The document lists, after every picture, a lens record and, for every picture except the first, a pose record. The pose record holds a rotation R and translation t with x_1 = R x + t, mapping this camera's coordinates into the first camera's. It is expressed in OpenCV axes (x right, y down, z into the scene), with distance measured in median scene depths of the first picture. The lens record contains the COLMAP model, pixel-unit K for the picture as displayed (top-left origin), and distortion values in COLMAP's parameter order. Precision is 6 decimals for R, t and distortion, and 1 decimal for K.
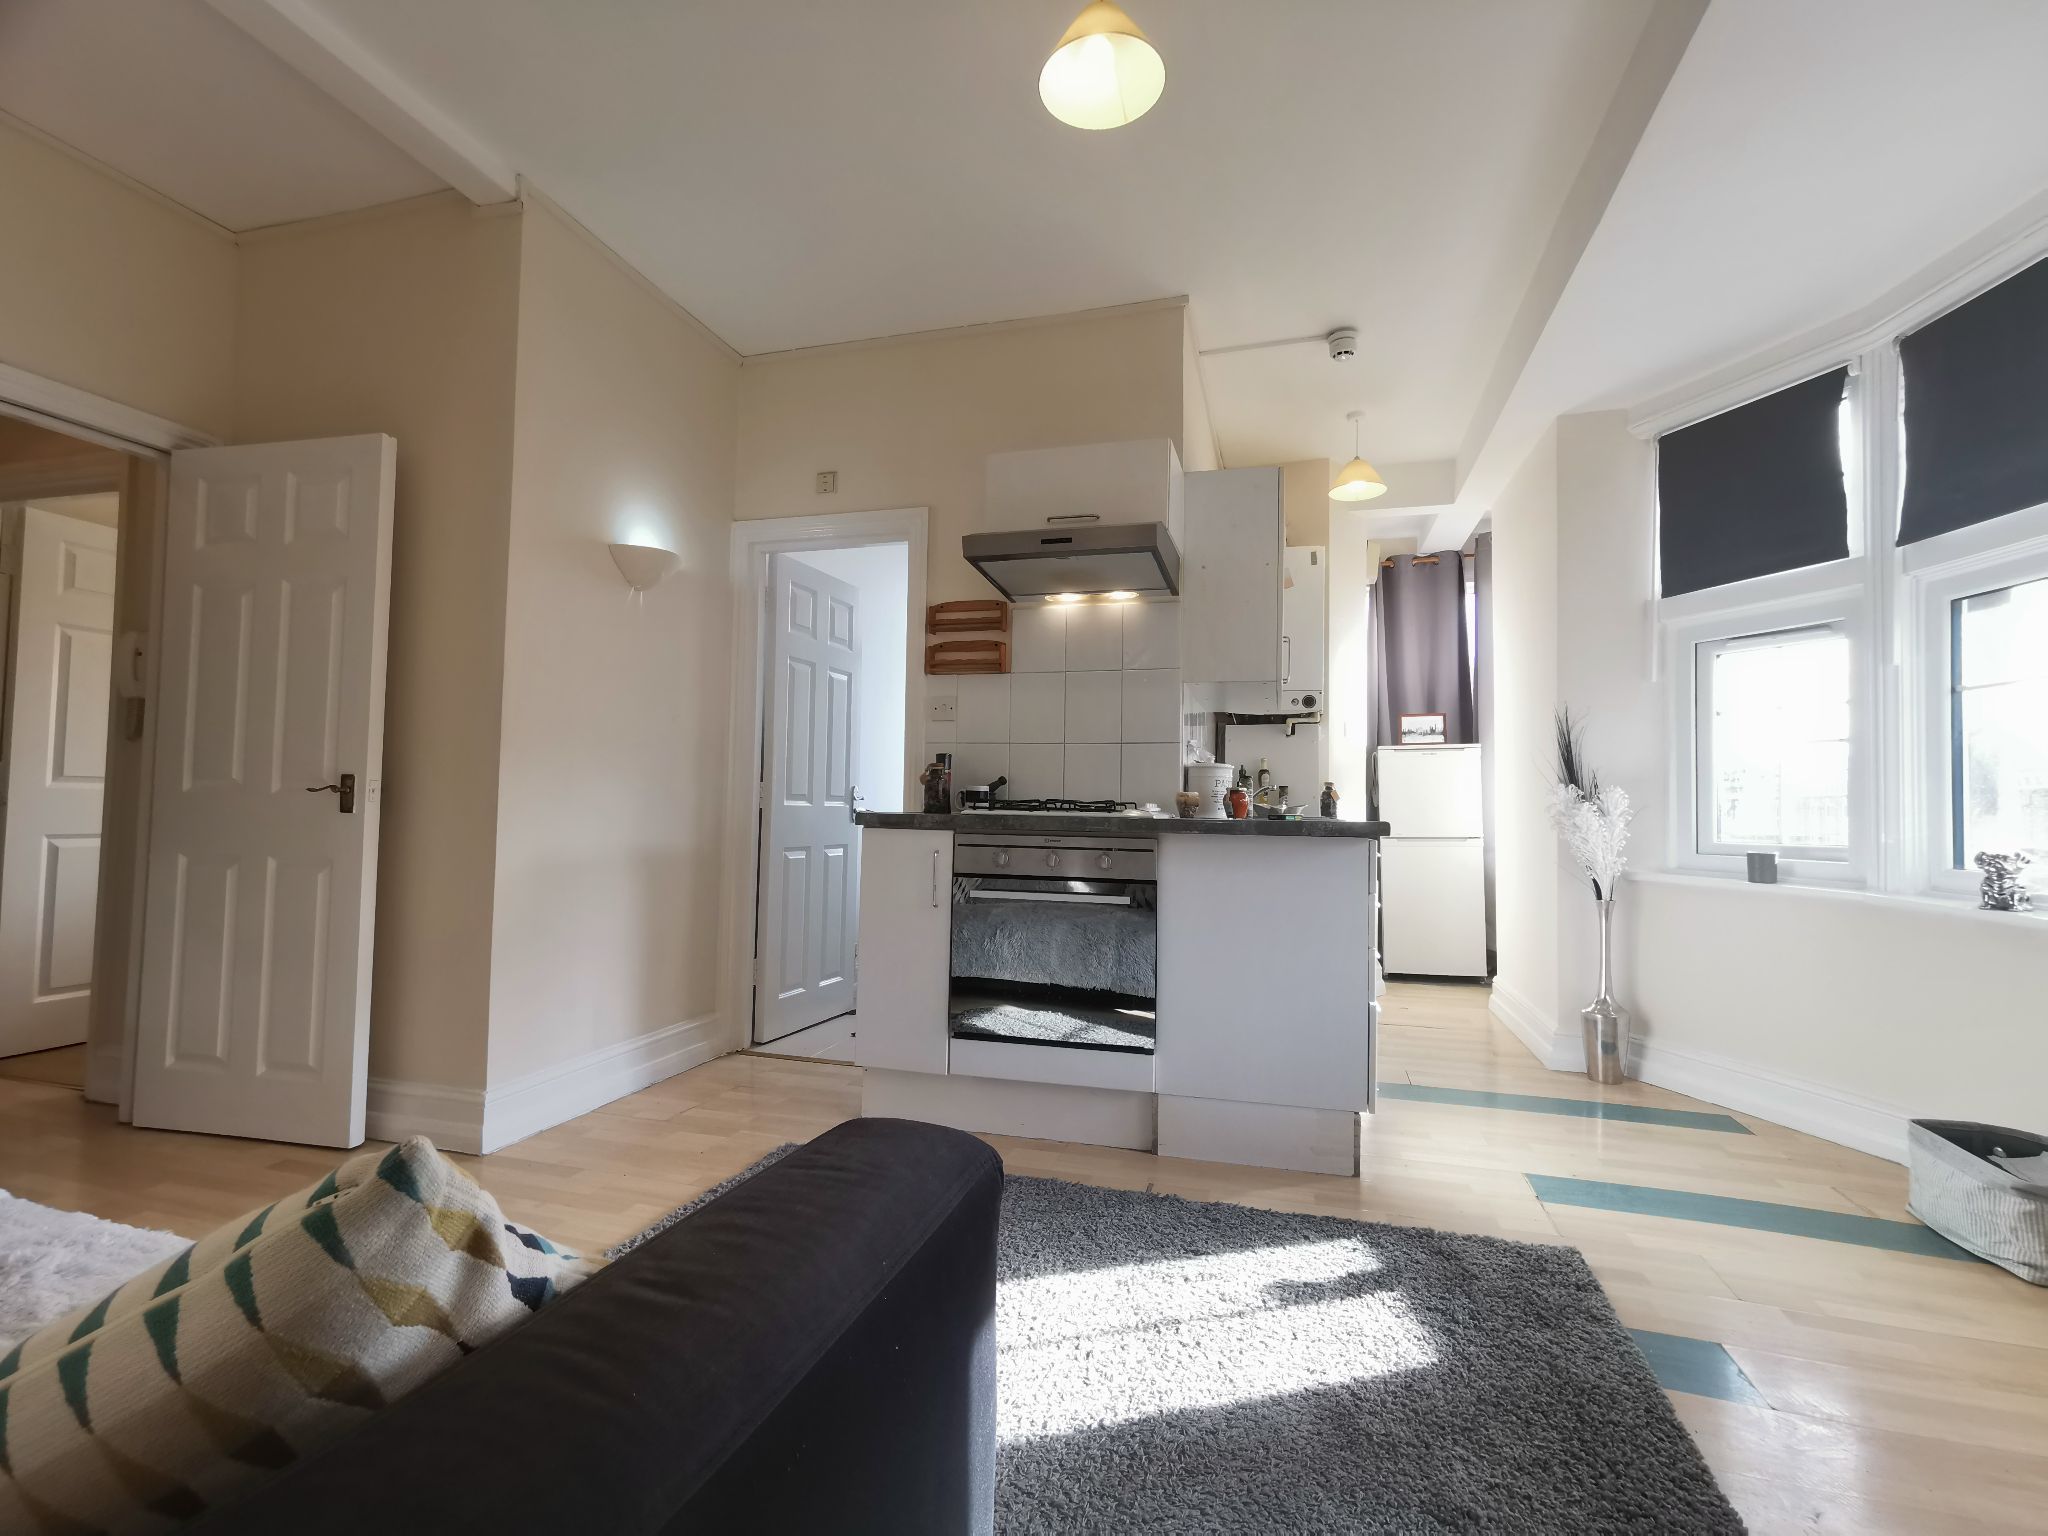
lens RADIAL K [[943.7, 0, 1024.0], [0, 943.7, 768.0], [0, 0, 1]] dist [-0.009026, 0.011837]
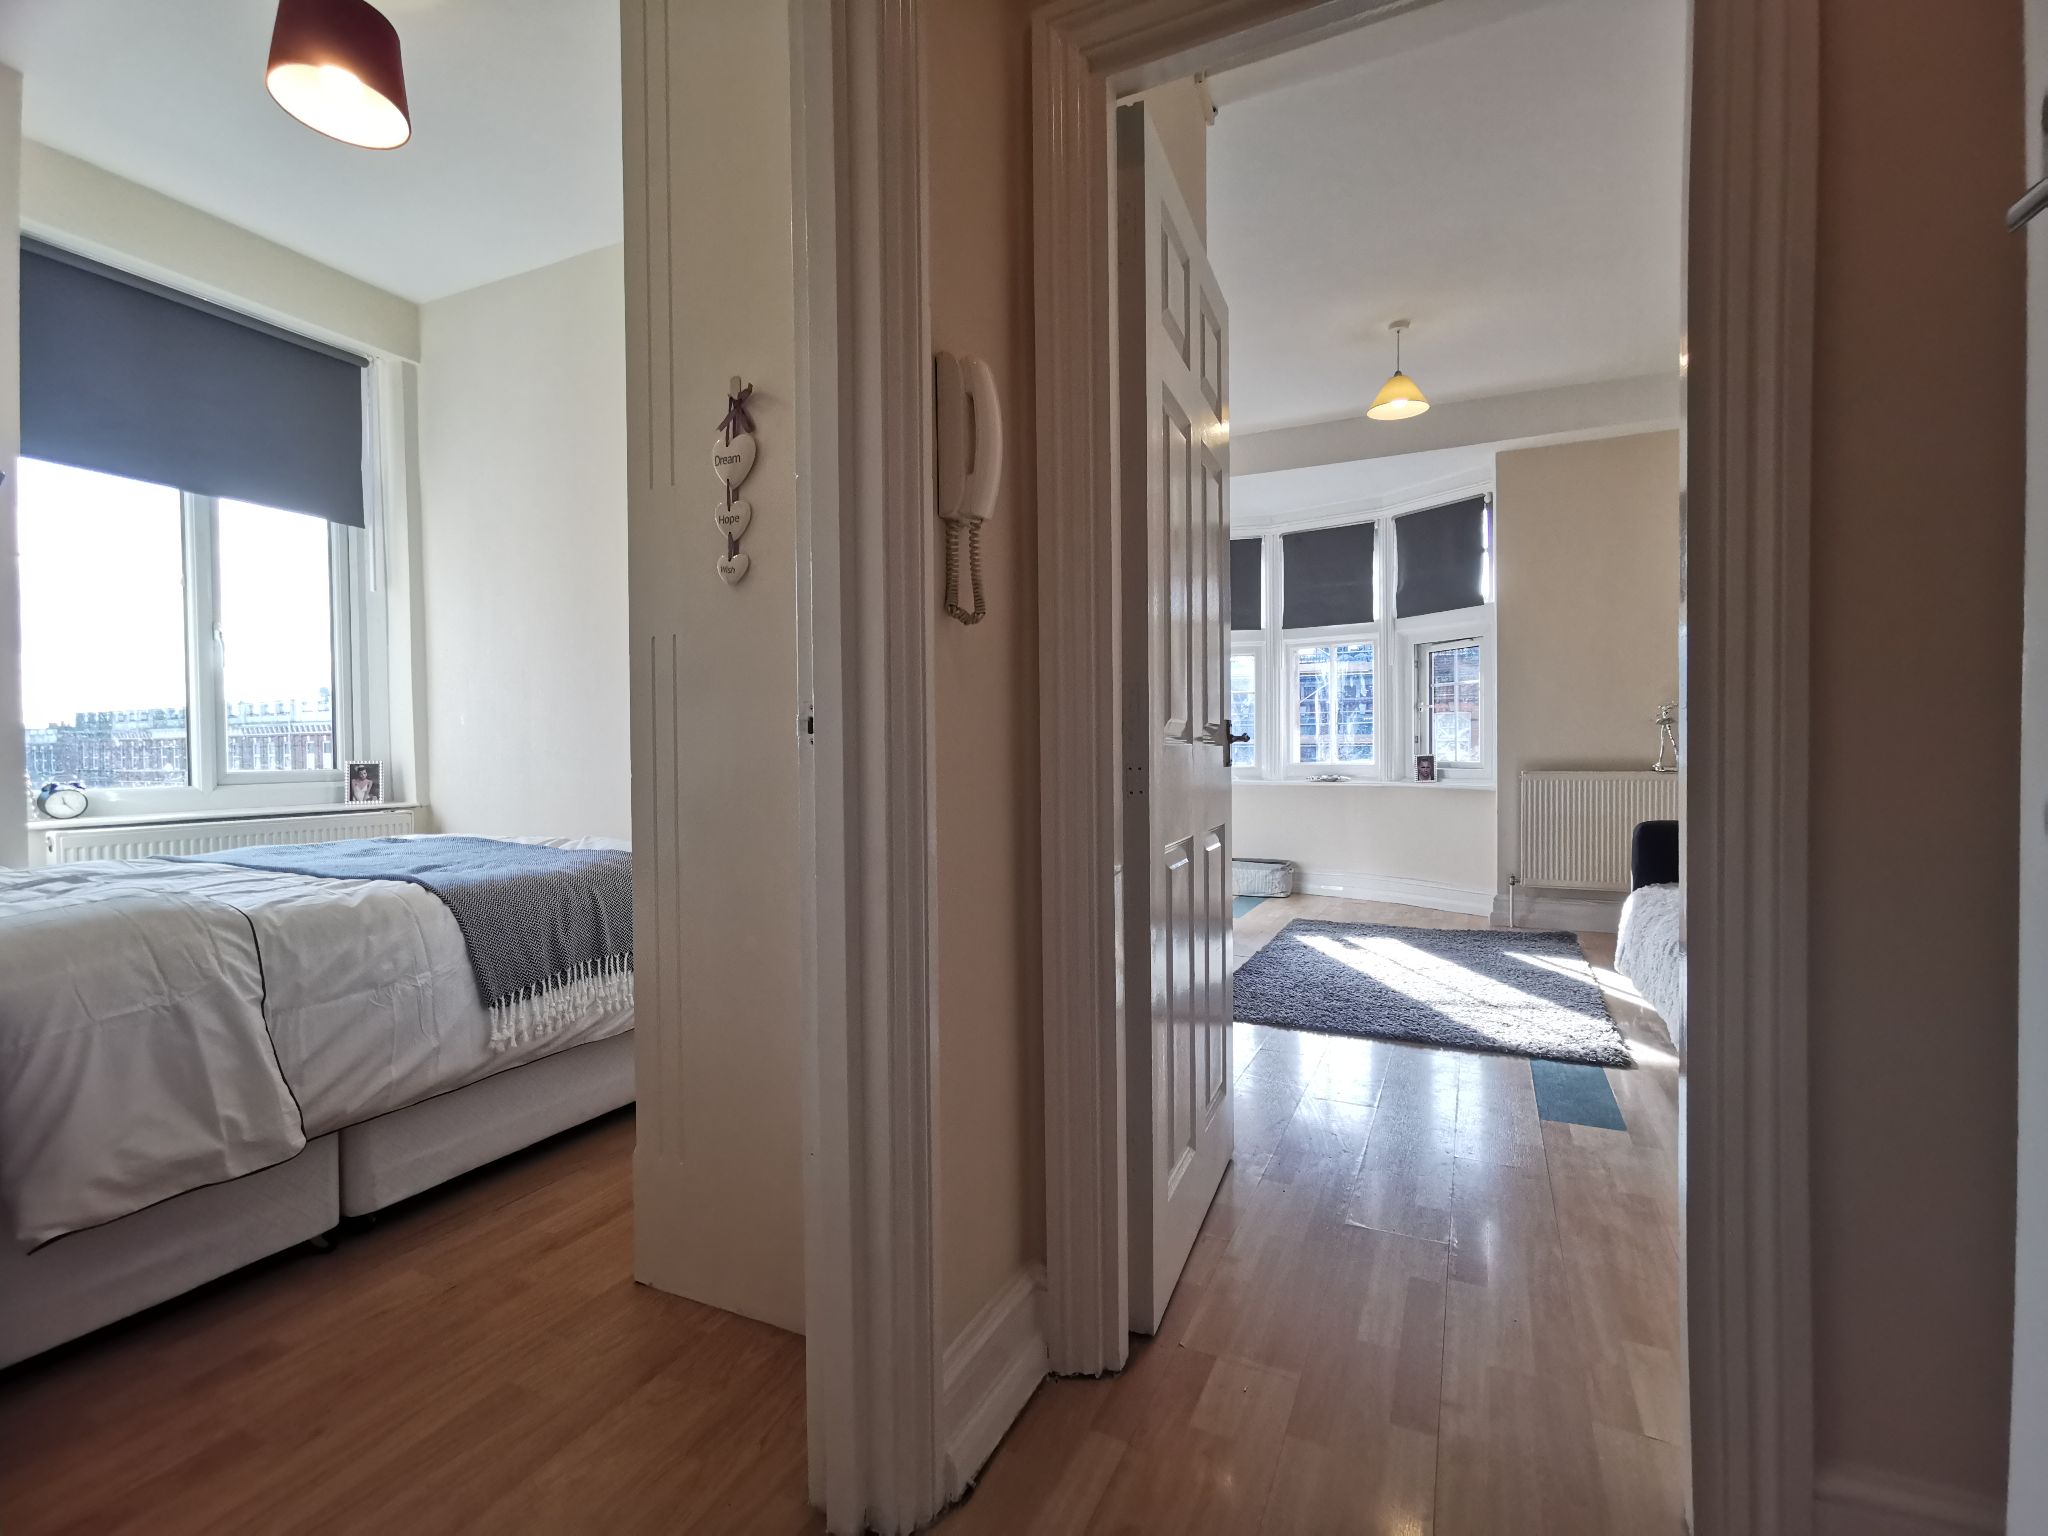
lens RADIAL K [[943.7, 0, 1024.0], [0, 943.7, 768.0], [0, 0, 1]] dist [-0.009026, 0.011837]
pose [[0.148128, -0.035343, 0.988336, -1.416396], [-0.038212, 0.998410, 0.041430, 0.022285], [-0.988230, -0.043903, 0.146542, 0.963370]]
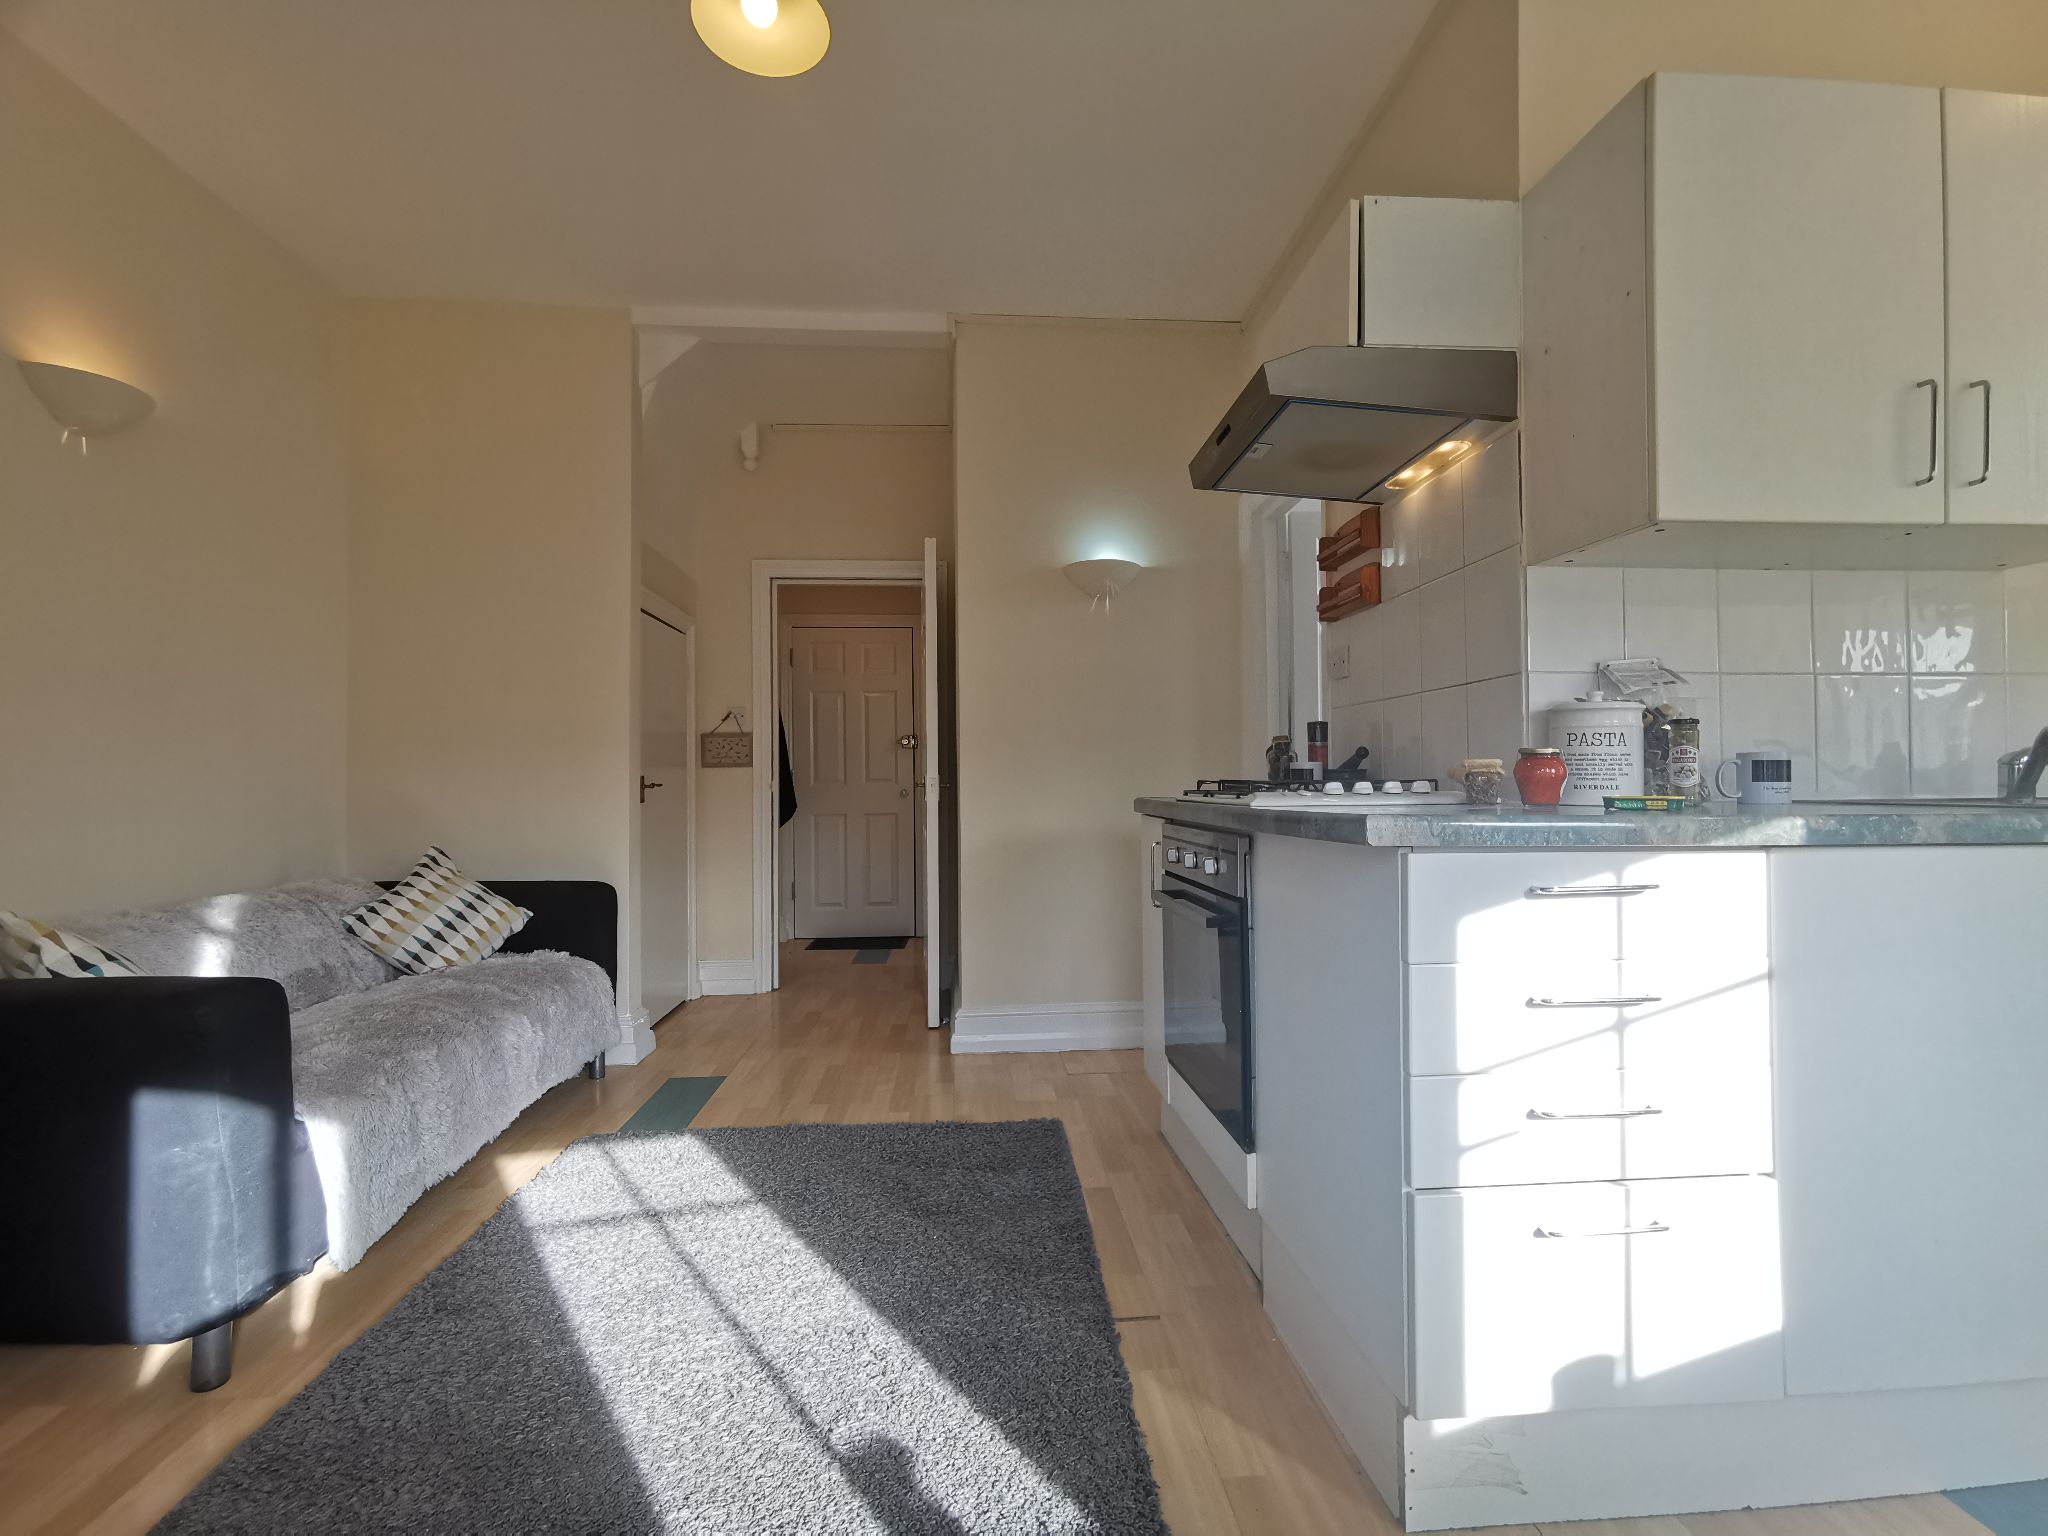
lens RADIAL K [[943.7, 0, 1024.0], [0, 943.7, 768.0], [0, 0, 1]] dist [-0.009026, 0.011837]
pose [[0.362866, -0.032324, -0.931281, 0.656535], [0.059452, 0.998165, -0.011480, 0.020557], [0.929943, -0.051200, 0.364122, 0.556879]]
